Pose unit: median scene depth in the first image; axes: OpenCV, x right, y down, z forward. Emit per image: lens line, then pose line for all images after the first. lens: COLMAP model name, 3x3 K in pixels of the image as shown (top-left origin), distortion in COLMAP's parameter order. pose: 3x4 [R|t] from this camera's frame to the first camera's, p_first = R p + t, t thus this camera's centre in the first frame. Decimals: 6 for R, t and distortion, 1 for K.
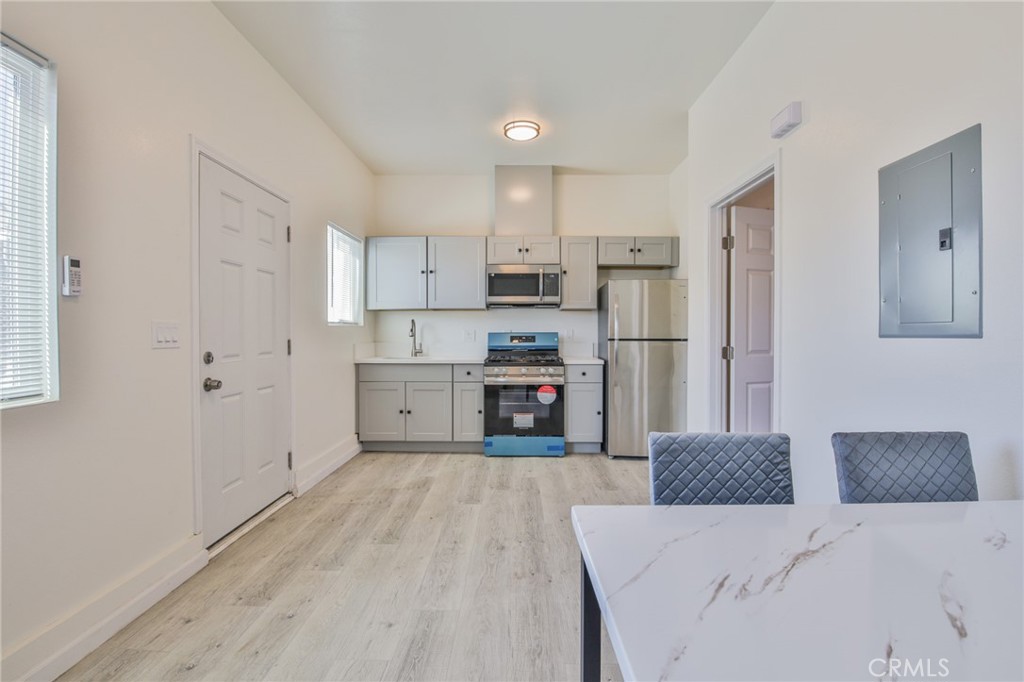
lens RADIAL K [[470.5, 0, 510.0], [0, 470.5, 341.4], [0, 0, 1]] dist [-0.006000, -0.008830]
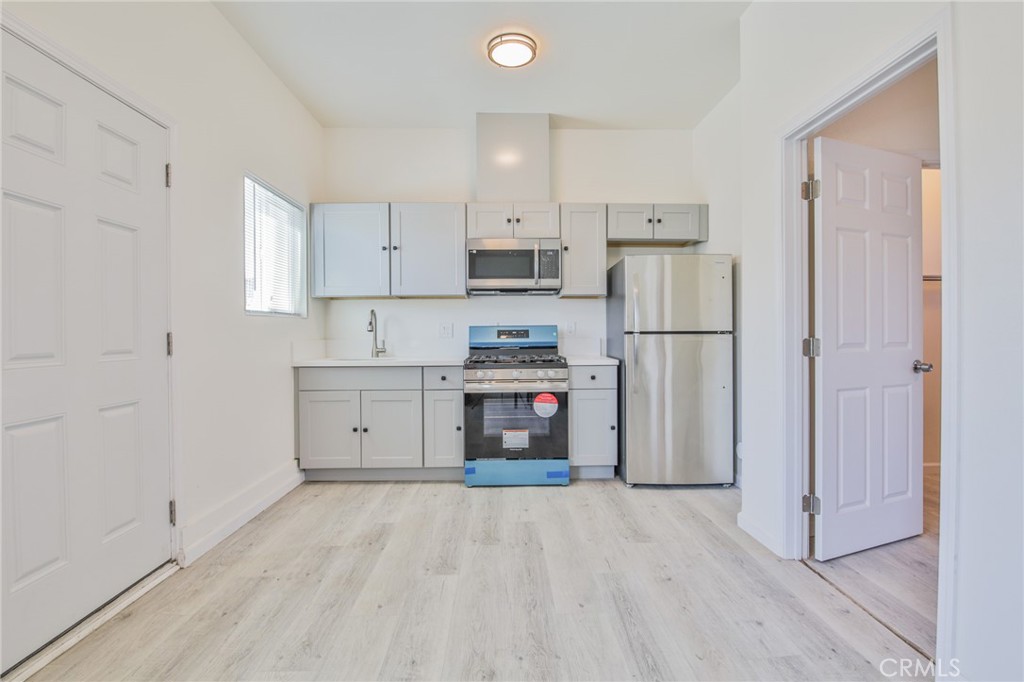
lens RADIAL K [[470.5, 0, 514.2], [0, 470.5, 334.4], [0, 0, 1]] dist [-0.006000, -0.008830]
pose [[0.998912, -0.006262, 0.046207, -0.007677], [0.006750, 0.999923, -0.010414, 0.004449], [-0.046138, 0.010715, 0.998878, 0.216982]]
